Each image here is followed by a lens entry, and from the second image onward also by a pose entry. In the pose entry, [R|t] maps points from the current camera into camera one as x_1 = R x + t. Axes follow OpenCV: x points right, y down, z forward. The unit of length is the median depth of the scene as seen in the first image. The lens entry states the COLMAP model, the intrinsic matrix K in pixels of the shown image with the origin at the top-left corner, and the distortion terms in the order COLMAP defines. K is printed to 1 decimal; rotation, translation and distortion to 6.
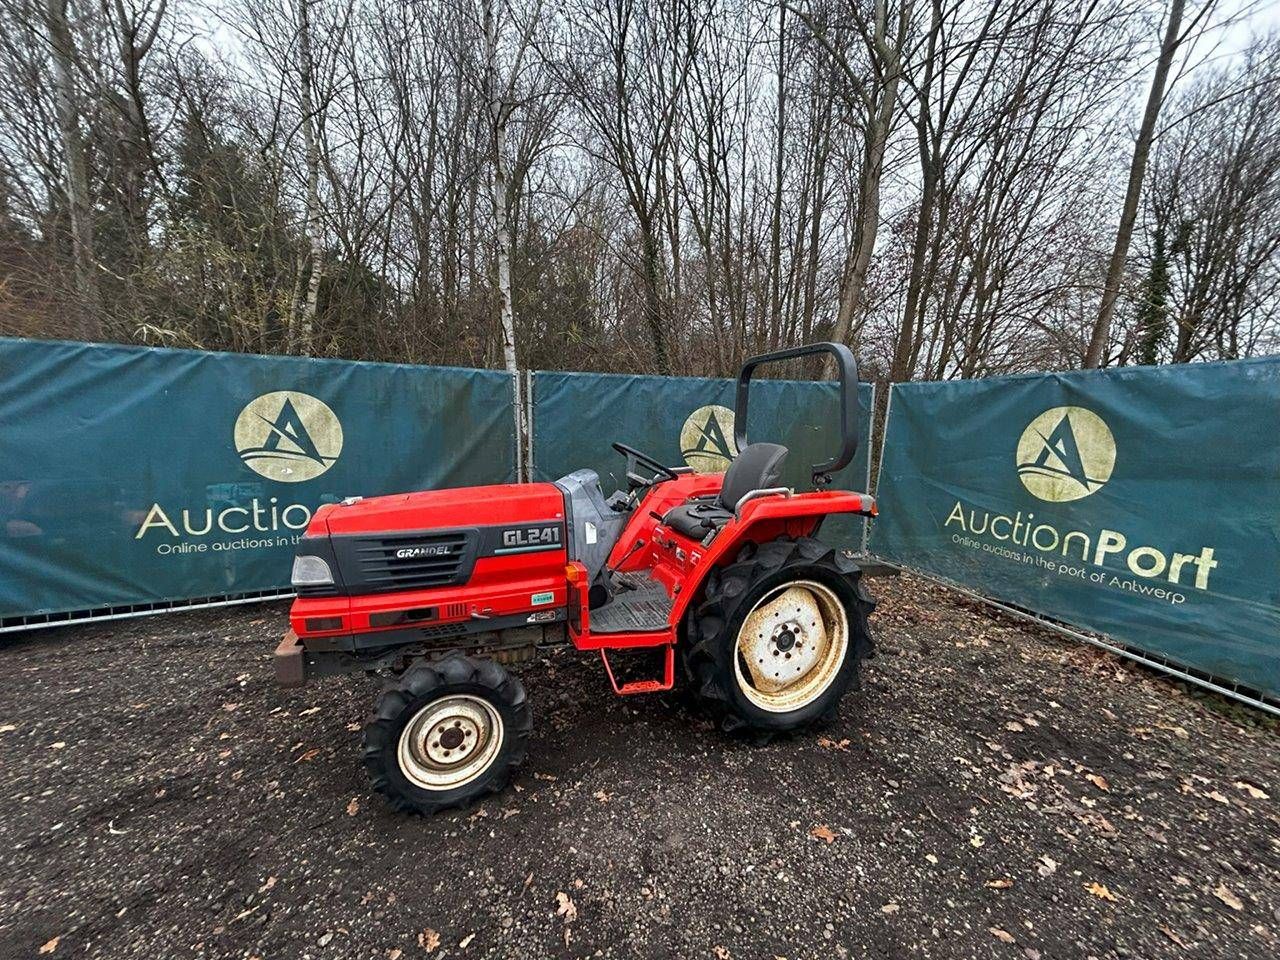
lens RADIAL K [[512.8, 0, 641.2], [0, 512.8, 474.8], [0, 0, 1]] dist [-0.000275, 0.000582]
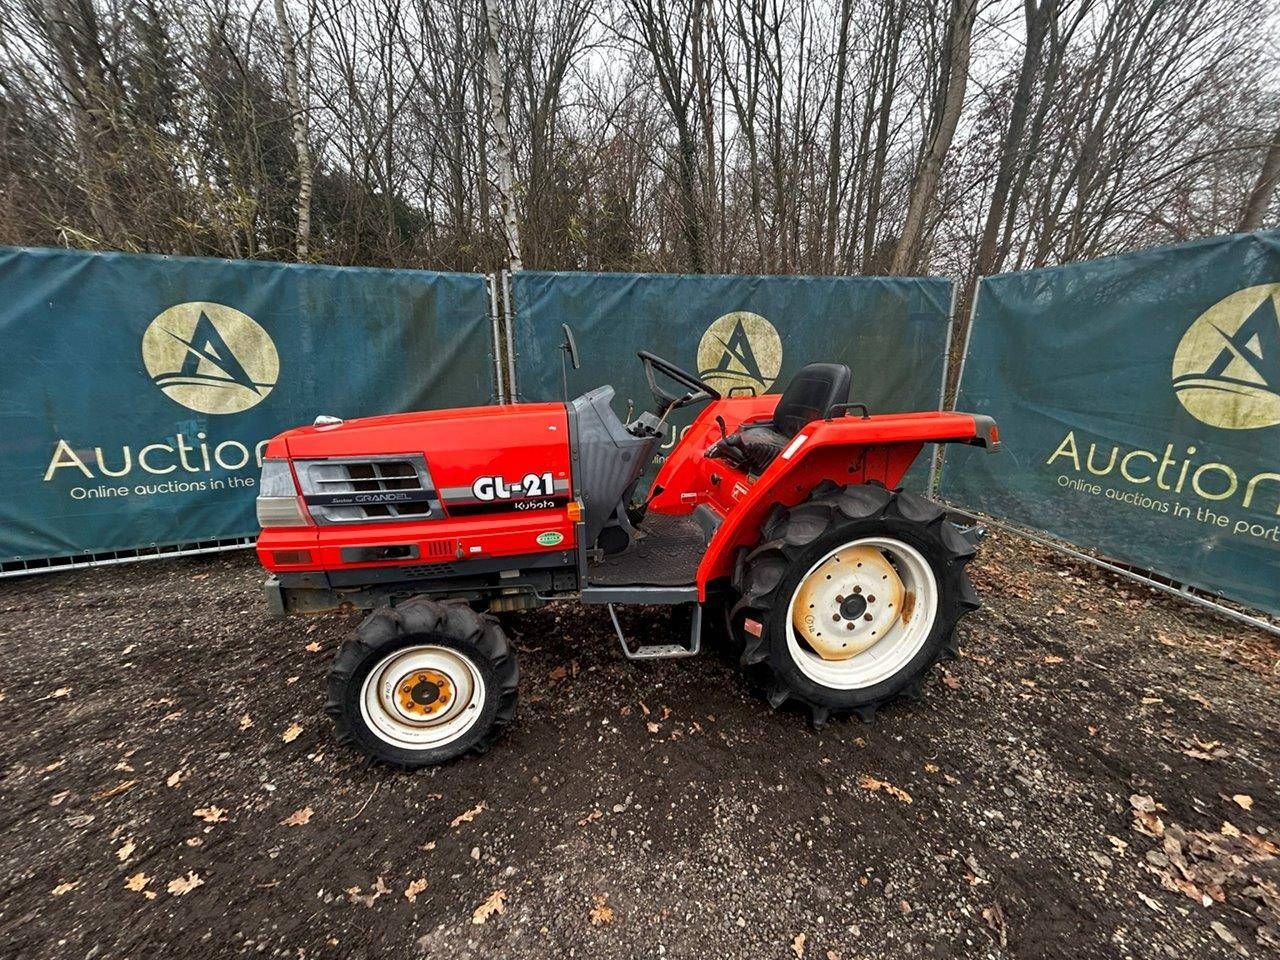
lens RADIAL K [[515.5, 0, 637.0], [0, 515.5, 473.3], [0, 0, 1]] dist [0.002412, -0.000202]
pose [[0.995252, -0.001034, -0.097330, 0.060718], [0.012748, 0.992716, 0.119805, 0.013821], [0.096497, -0.120477, 0.988015, 0.176810]]
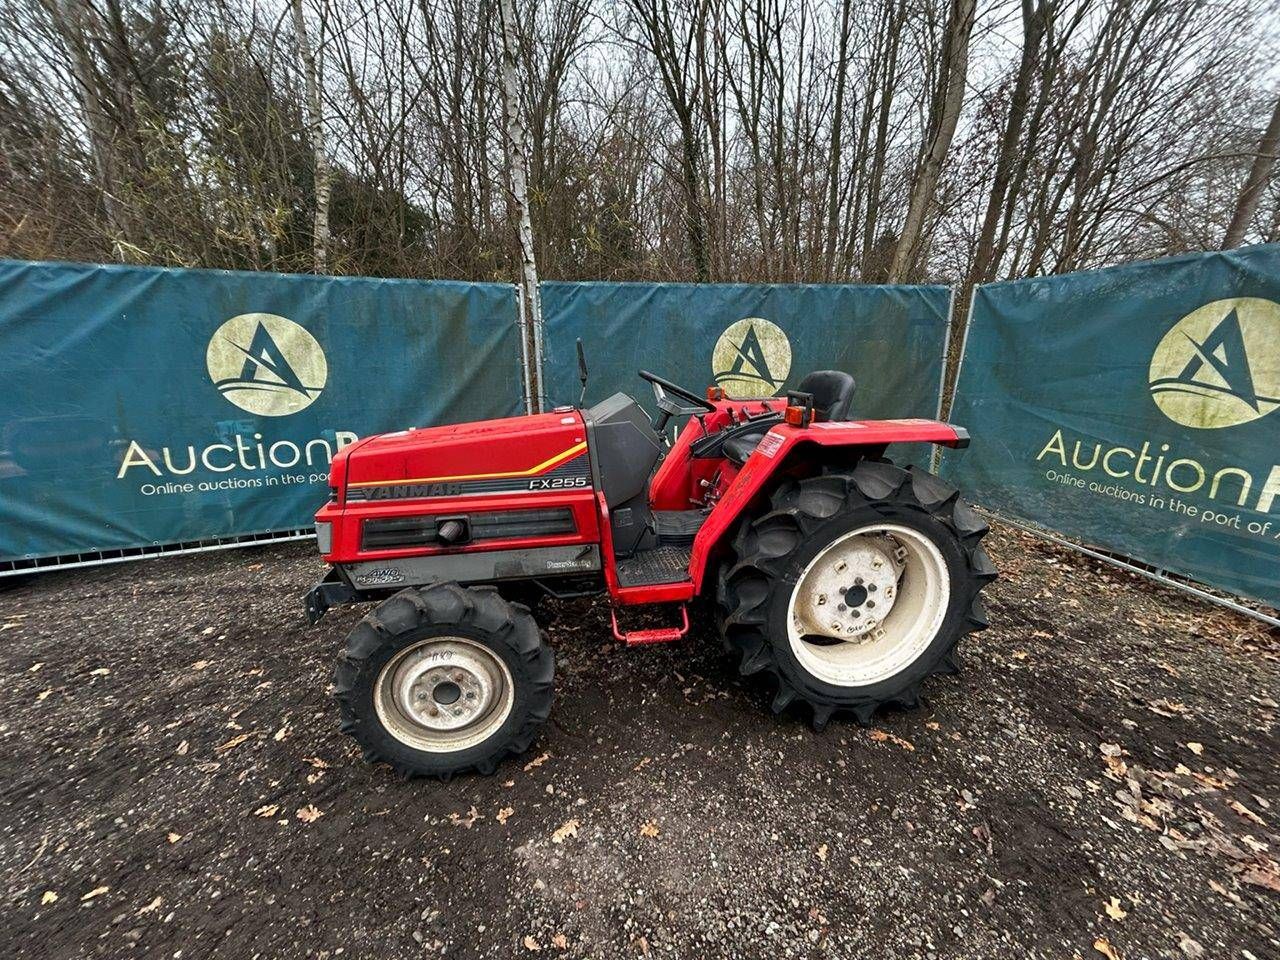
lens RADIAL K [[513.0, 0, 638.7], [0, 513.0, 473.5], [0, 0, 1]] dist [0.000966, 0.000458]
pose [[0.995473, -0.003505, -0.094977, 0.034600], [0.015748, 0.991589, 0.128463, 0.005986], [0.093728, -0.129377, 0.987156, 0.121128]]
